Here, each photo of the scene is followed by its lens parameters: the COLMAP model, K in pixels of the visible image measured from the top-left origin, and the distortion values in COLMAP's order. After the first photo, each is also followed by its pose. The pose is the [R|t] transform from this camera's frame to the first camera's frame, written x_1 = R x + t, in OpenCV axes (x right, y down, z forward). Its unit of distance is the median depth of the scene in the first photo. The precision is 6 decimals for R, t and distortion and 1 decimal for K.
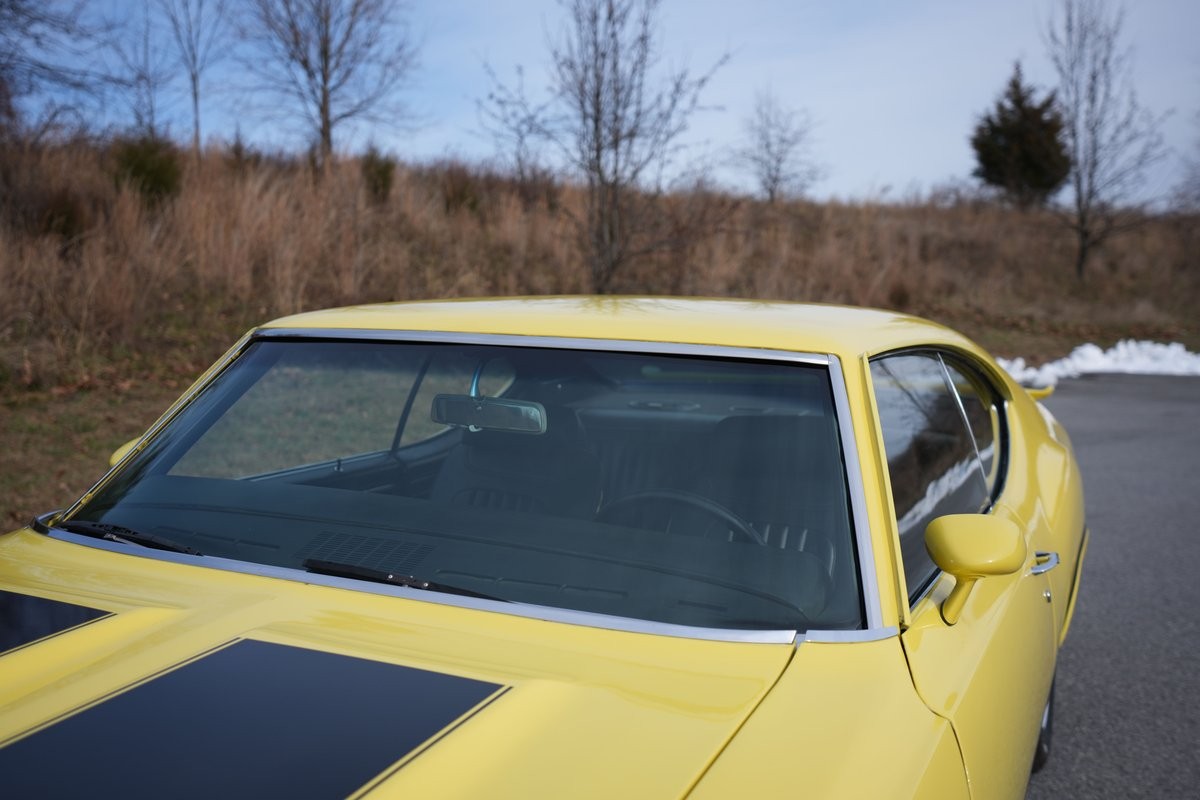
lens RADIAL K [[1116.5, 0, 600.0], [0, 1116.5, 400.0], [0, 0, 1]] dist [0.055992, 0.025028]
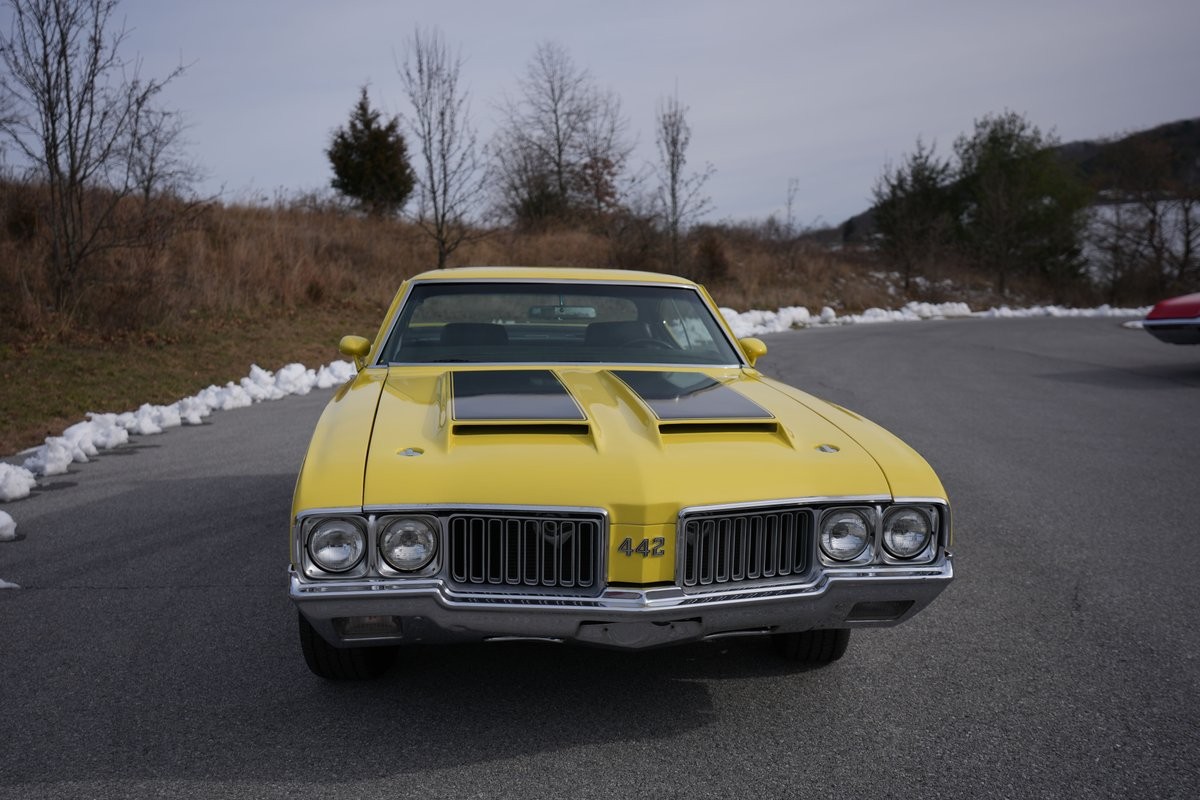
lens RADIAL K [[1113.6, 0, 599.9], [0, 1113.6, 390.5], [0, 0, 1]] dist [0.054506, 0.026248]
pose [[0.829381, -0.049135, 0.556519, -0.125446], [0.055094, 0.998463, 0.006047, 0.015527], [-0.555961, 0.025645, 0.830813, -0.092869]]
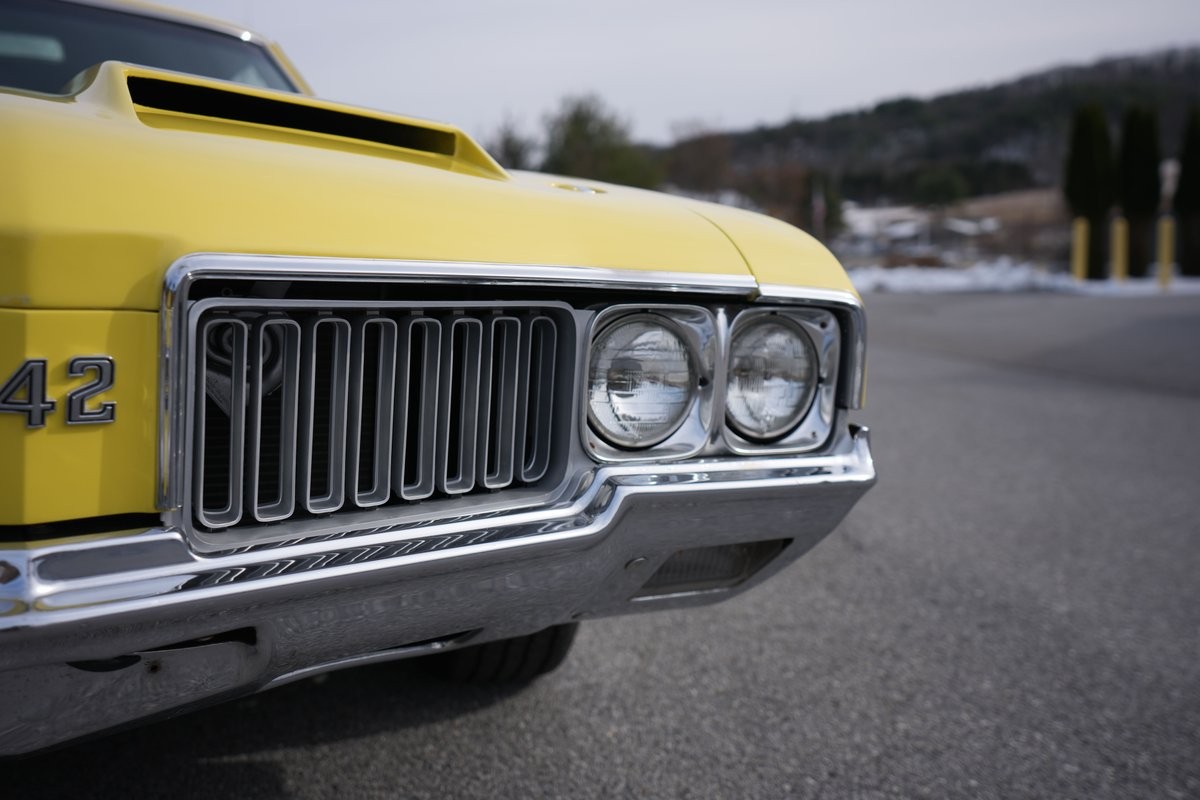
lens RADIAL K [[1113.6, 0, 599.9], [0, 1113.6, 390.5], [0, 0, 1]] dist [0.054506, 0.026248]
pose [[0.576444, -0.066135, 0.814456, -0.069637], [0.050045, 0.997706, 0.045595, 0.033693], [-0.815603, 0.014477, 0.578431, -0.024126]]
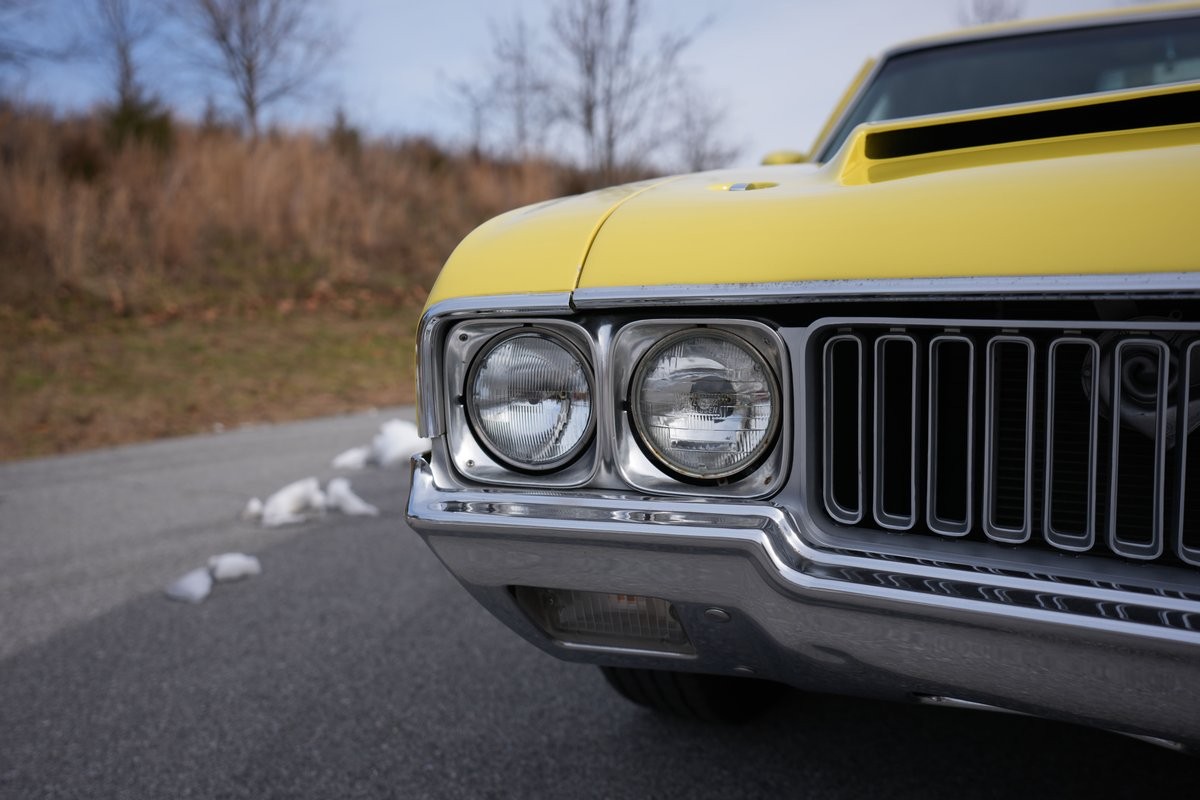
lens RADIAL K [[1113.6, 0, 599.9], [0, 1113.6, 390.5], [0, 0, 1]] dist [0.054506, 0.026248]
pose [[0.993725, -0.032333, 0.107073, -0.081427], [0.033210, 0.999428, -0.006422, 0.032573], [-0.106804, 0.009938, 0.994230, -0.017769]]
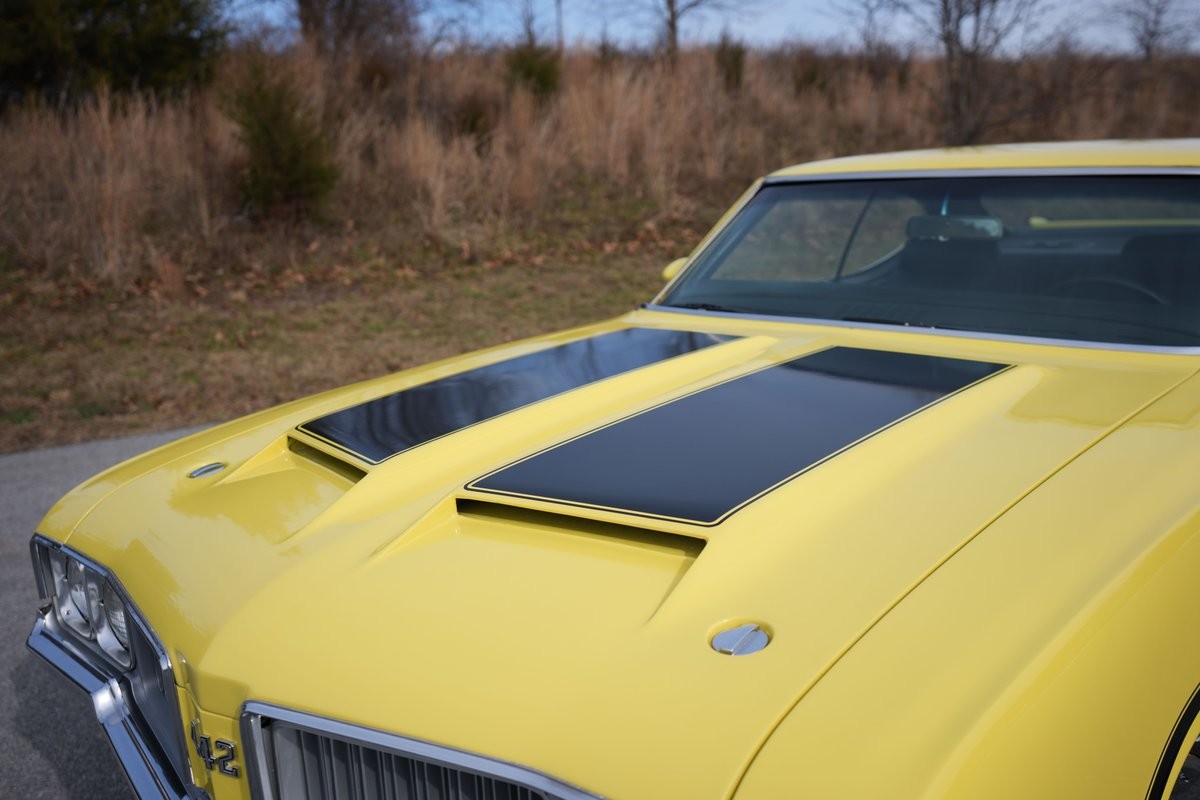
lens RADIAL K [[1105.3, 0, 604.8], [0, 1105.3, 385.3], [0, 0, 1]] dist [0.062088, 0.014596]
pose [[0.959210, 0.017799, -0.282135, -0.011234], [0.007008, 0.996212, 0.086673, 0.007858], [0.282609, -0.085115, 0.955451, -0.043356]]
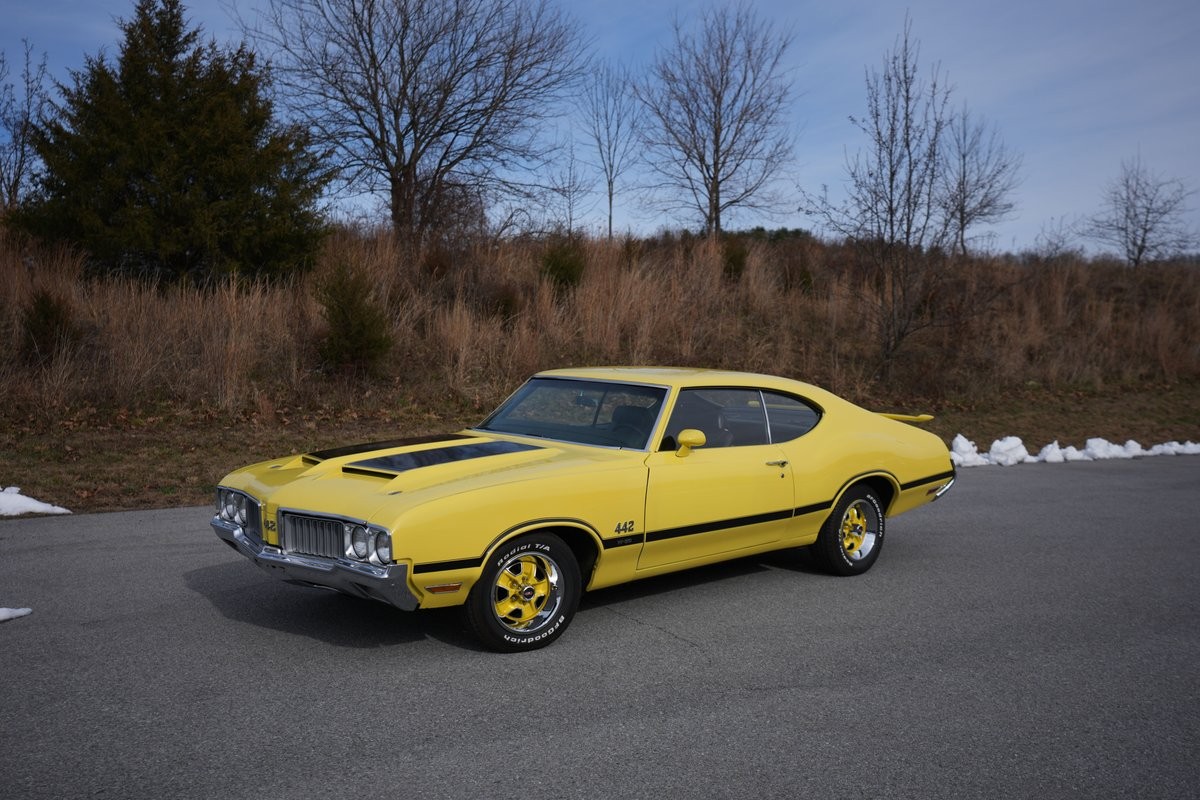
lens RADIAL K [[1113.6, 0, 599.9], [0, 1113.6, 390.5], [0, 0, 1]] dist [0.054506, 0.026248]
pose [[0.933754, 0.029495, -0.356697, 0.104649], [-0.050645, 0.997459, -0.050099, 0.013494], [0.354313, 0.064845, 0.932876, -0.196395]]
